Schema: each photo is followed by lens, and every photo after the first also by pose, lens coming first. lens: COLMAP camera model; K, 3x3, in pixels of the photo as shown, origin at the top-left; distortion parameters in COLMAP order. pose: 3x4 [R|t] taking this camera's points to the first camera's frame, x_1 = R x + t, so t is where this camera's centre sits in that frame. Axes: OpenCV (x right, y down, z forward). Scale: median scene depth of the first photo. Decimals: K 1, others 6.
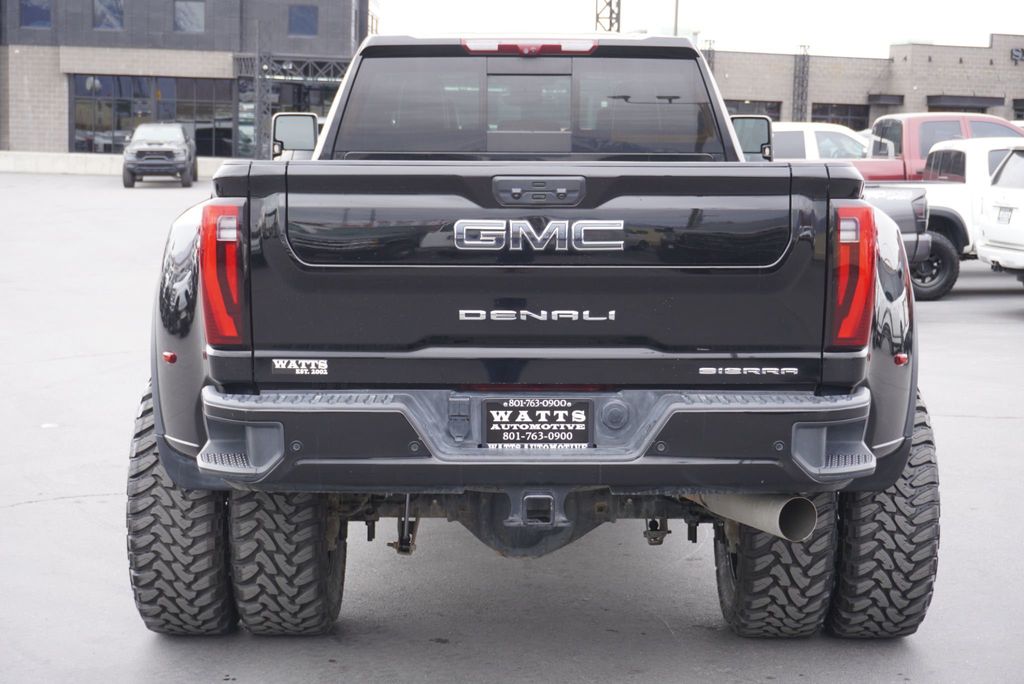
lens RADIAL K [[1796.8, 0, 512.0], [0, 1796.8, 342.0], [0, 0, 1]] dist [-0.018283, 0.285944]
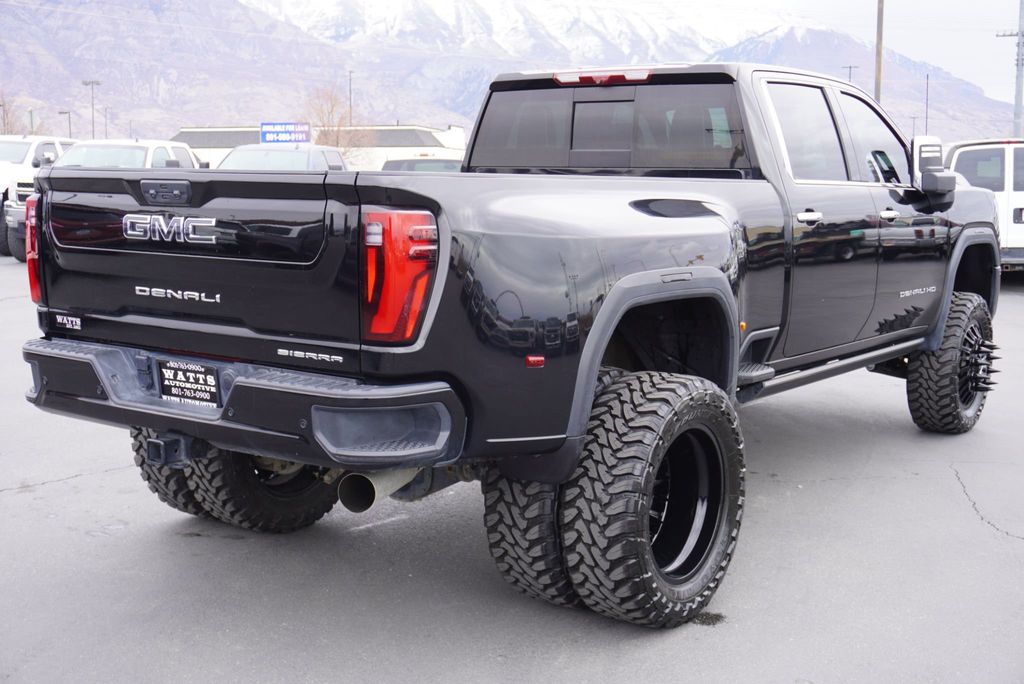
lens RADIAL K [[1307.5, 0, 512.0], [0, 1307.5, 342.0], [0, 0, 1]] dist [0.027846, -0.018011]
pose [[0.806489, 0.083567, -0.585313, 0.715170], [-0.071784, 0.996477, 0.043360, -0.037194], [0.586875, 0.007046, 0.809647, 0.407319]]
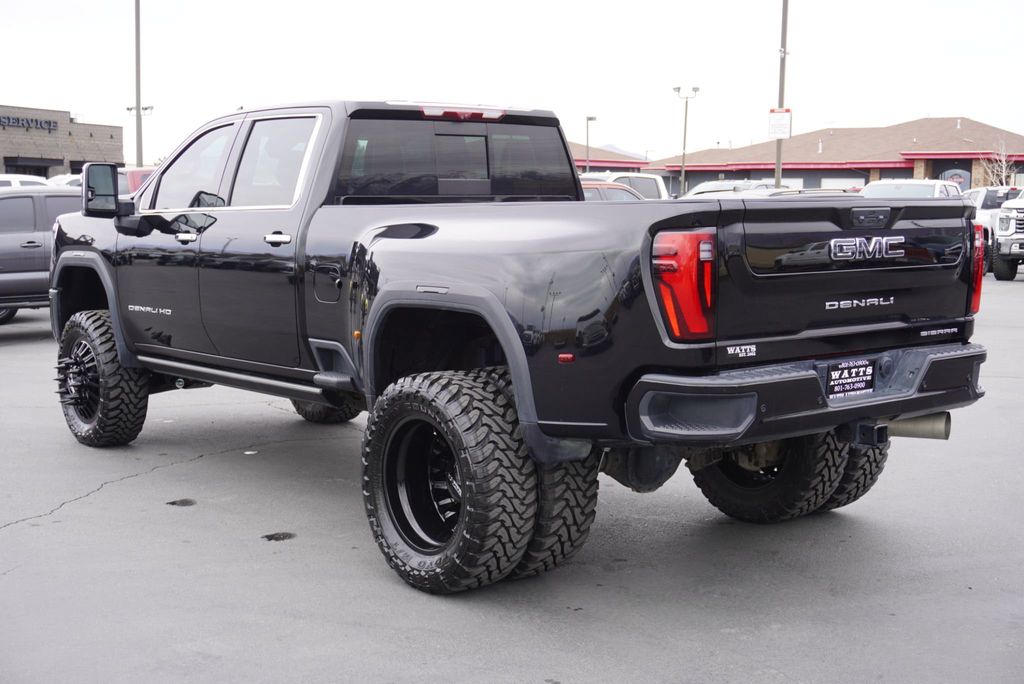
lens RADIAL K [[1426.2, 0, 512.0], [0, 1426.2, 342.0], [0, 0, 1]] dist [0.017348, 0.017544]
pose [[0.778488, -0.072168, 0.623497, -0.920773], [0.076026, 0.996896, 0.020464, -0.028271], [-0.623038, 0.031471, 0.781558, 0.268238]]
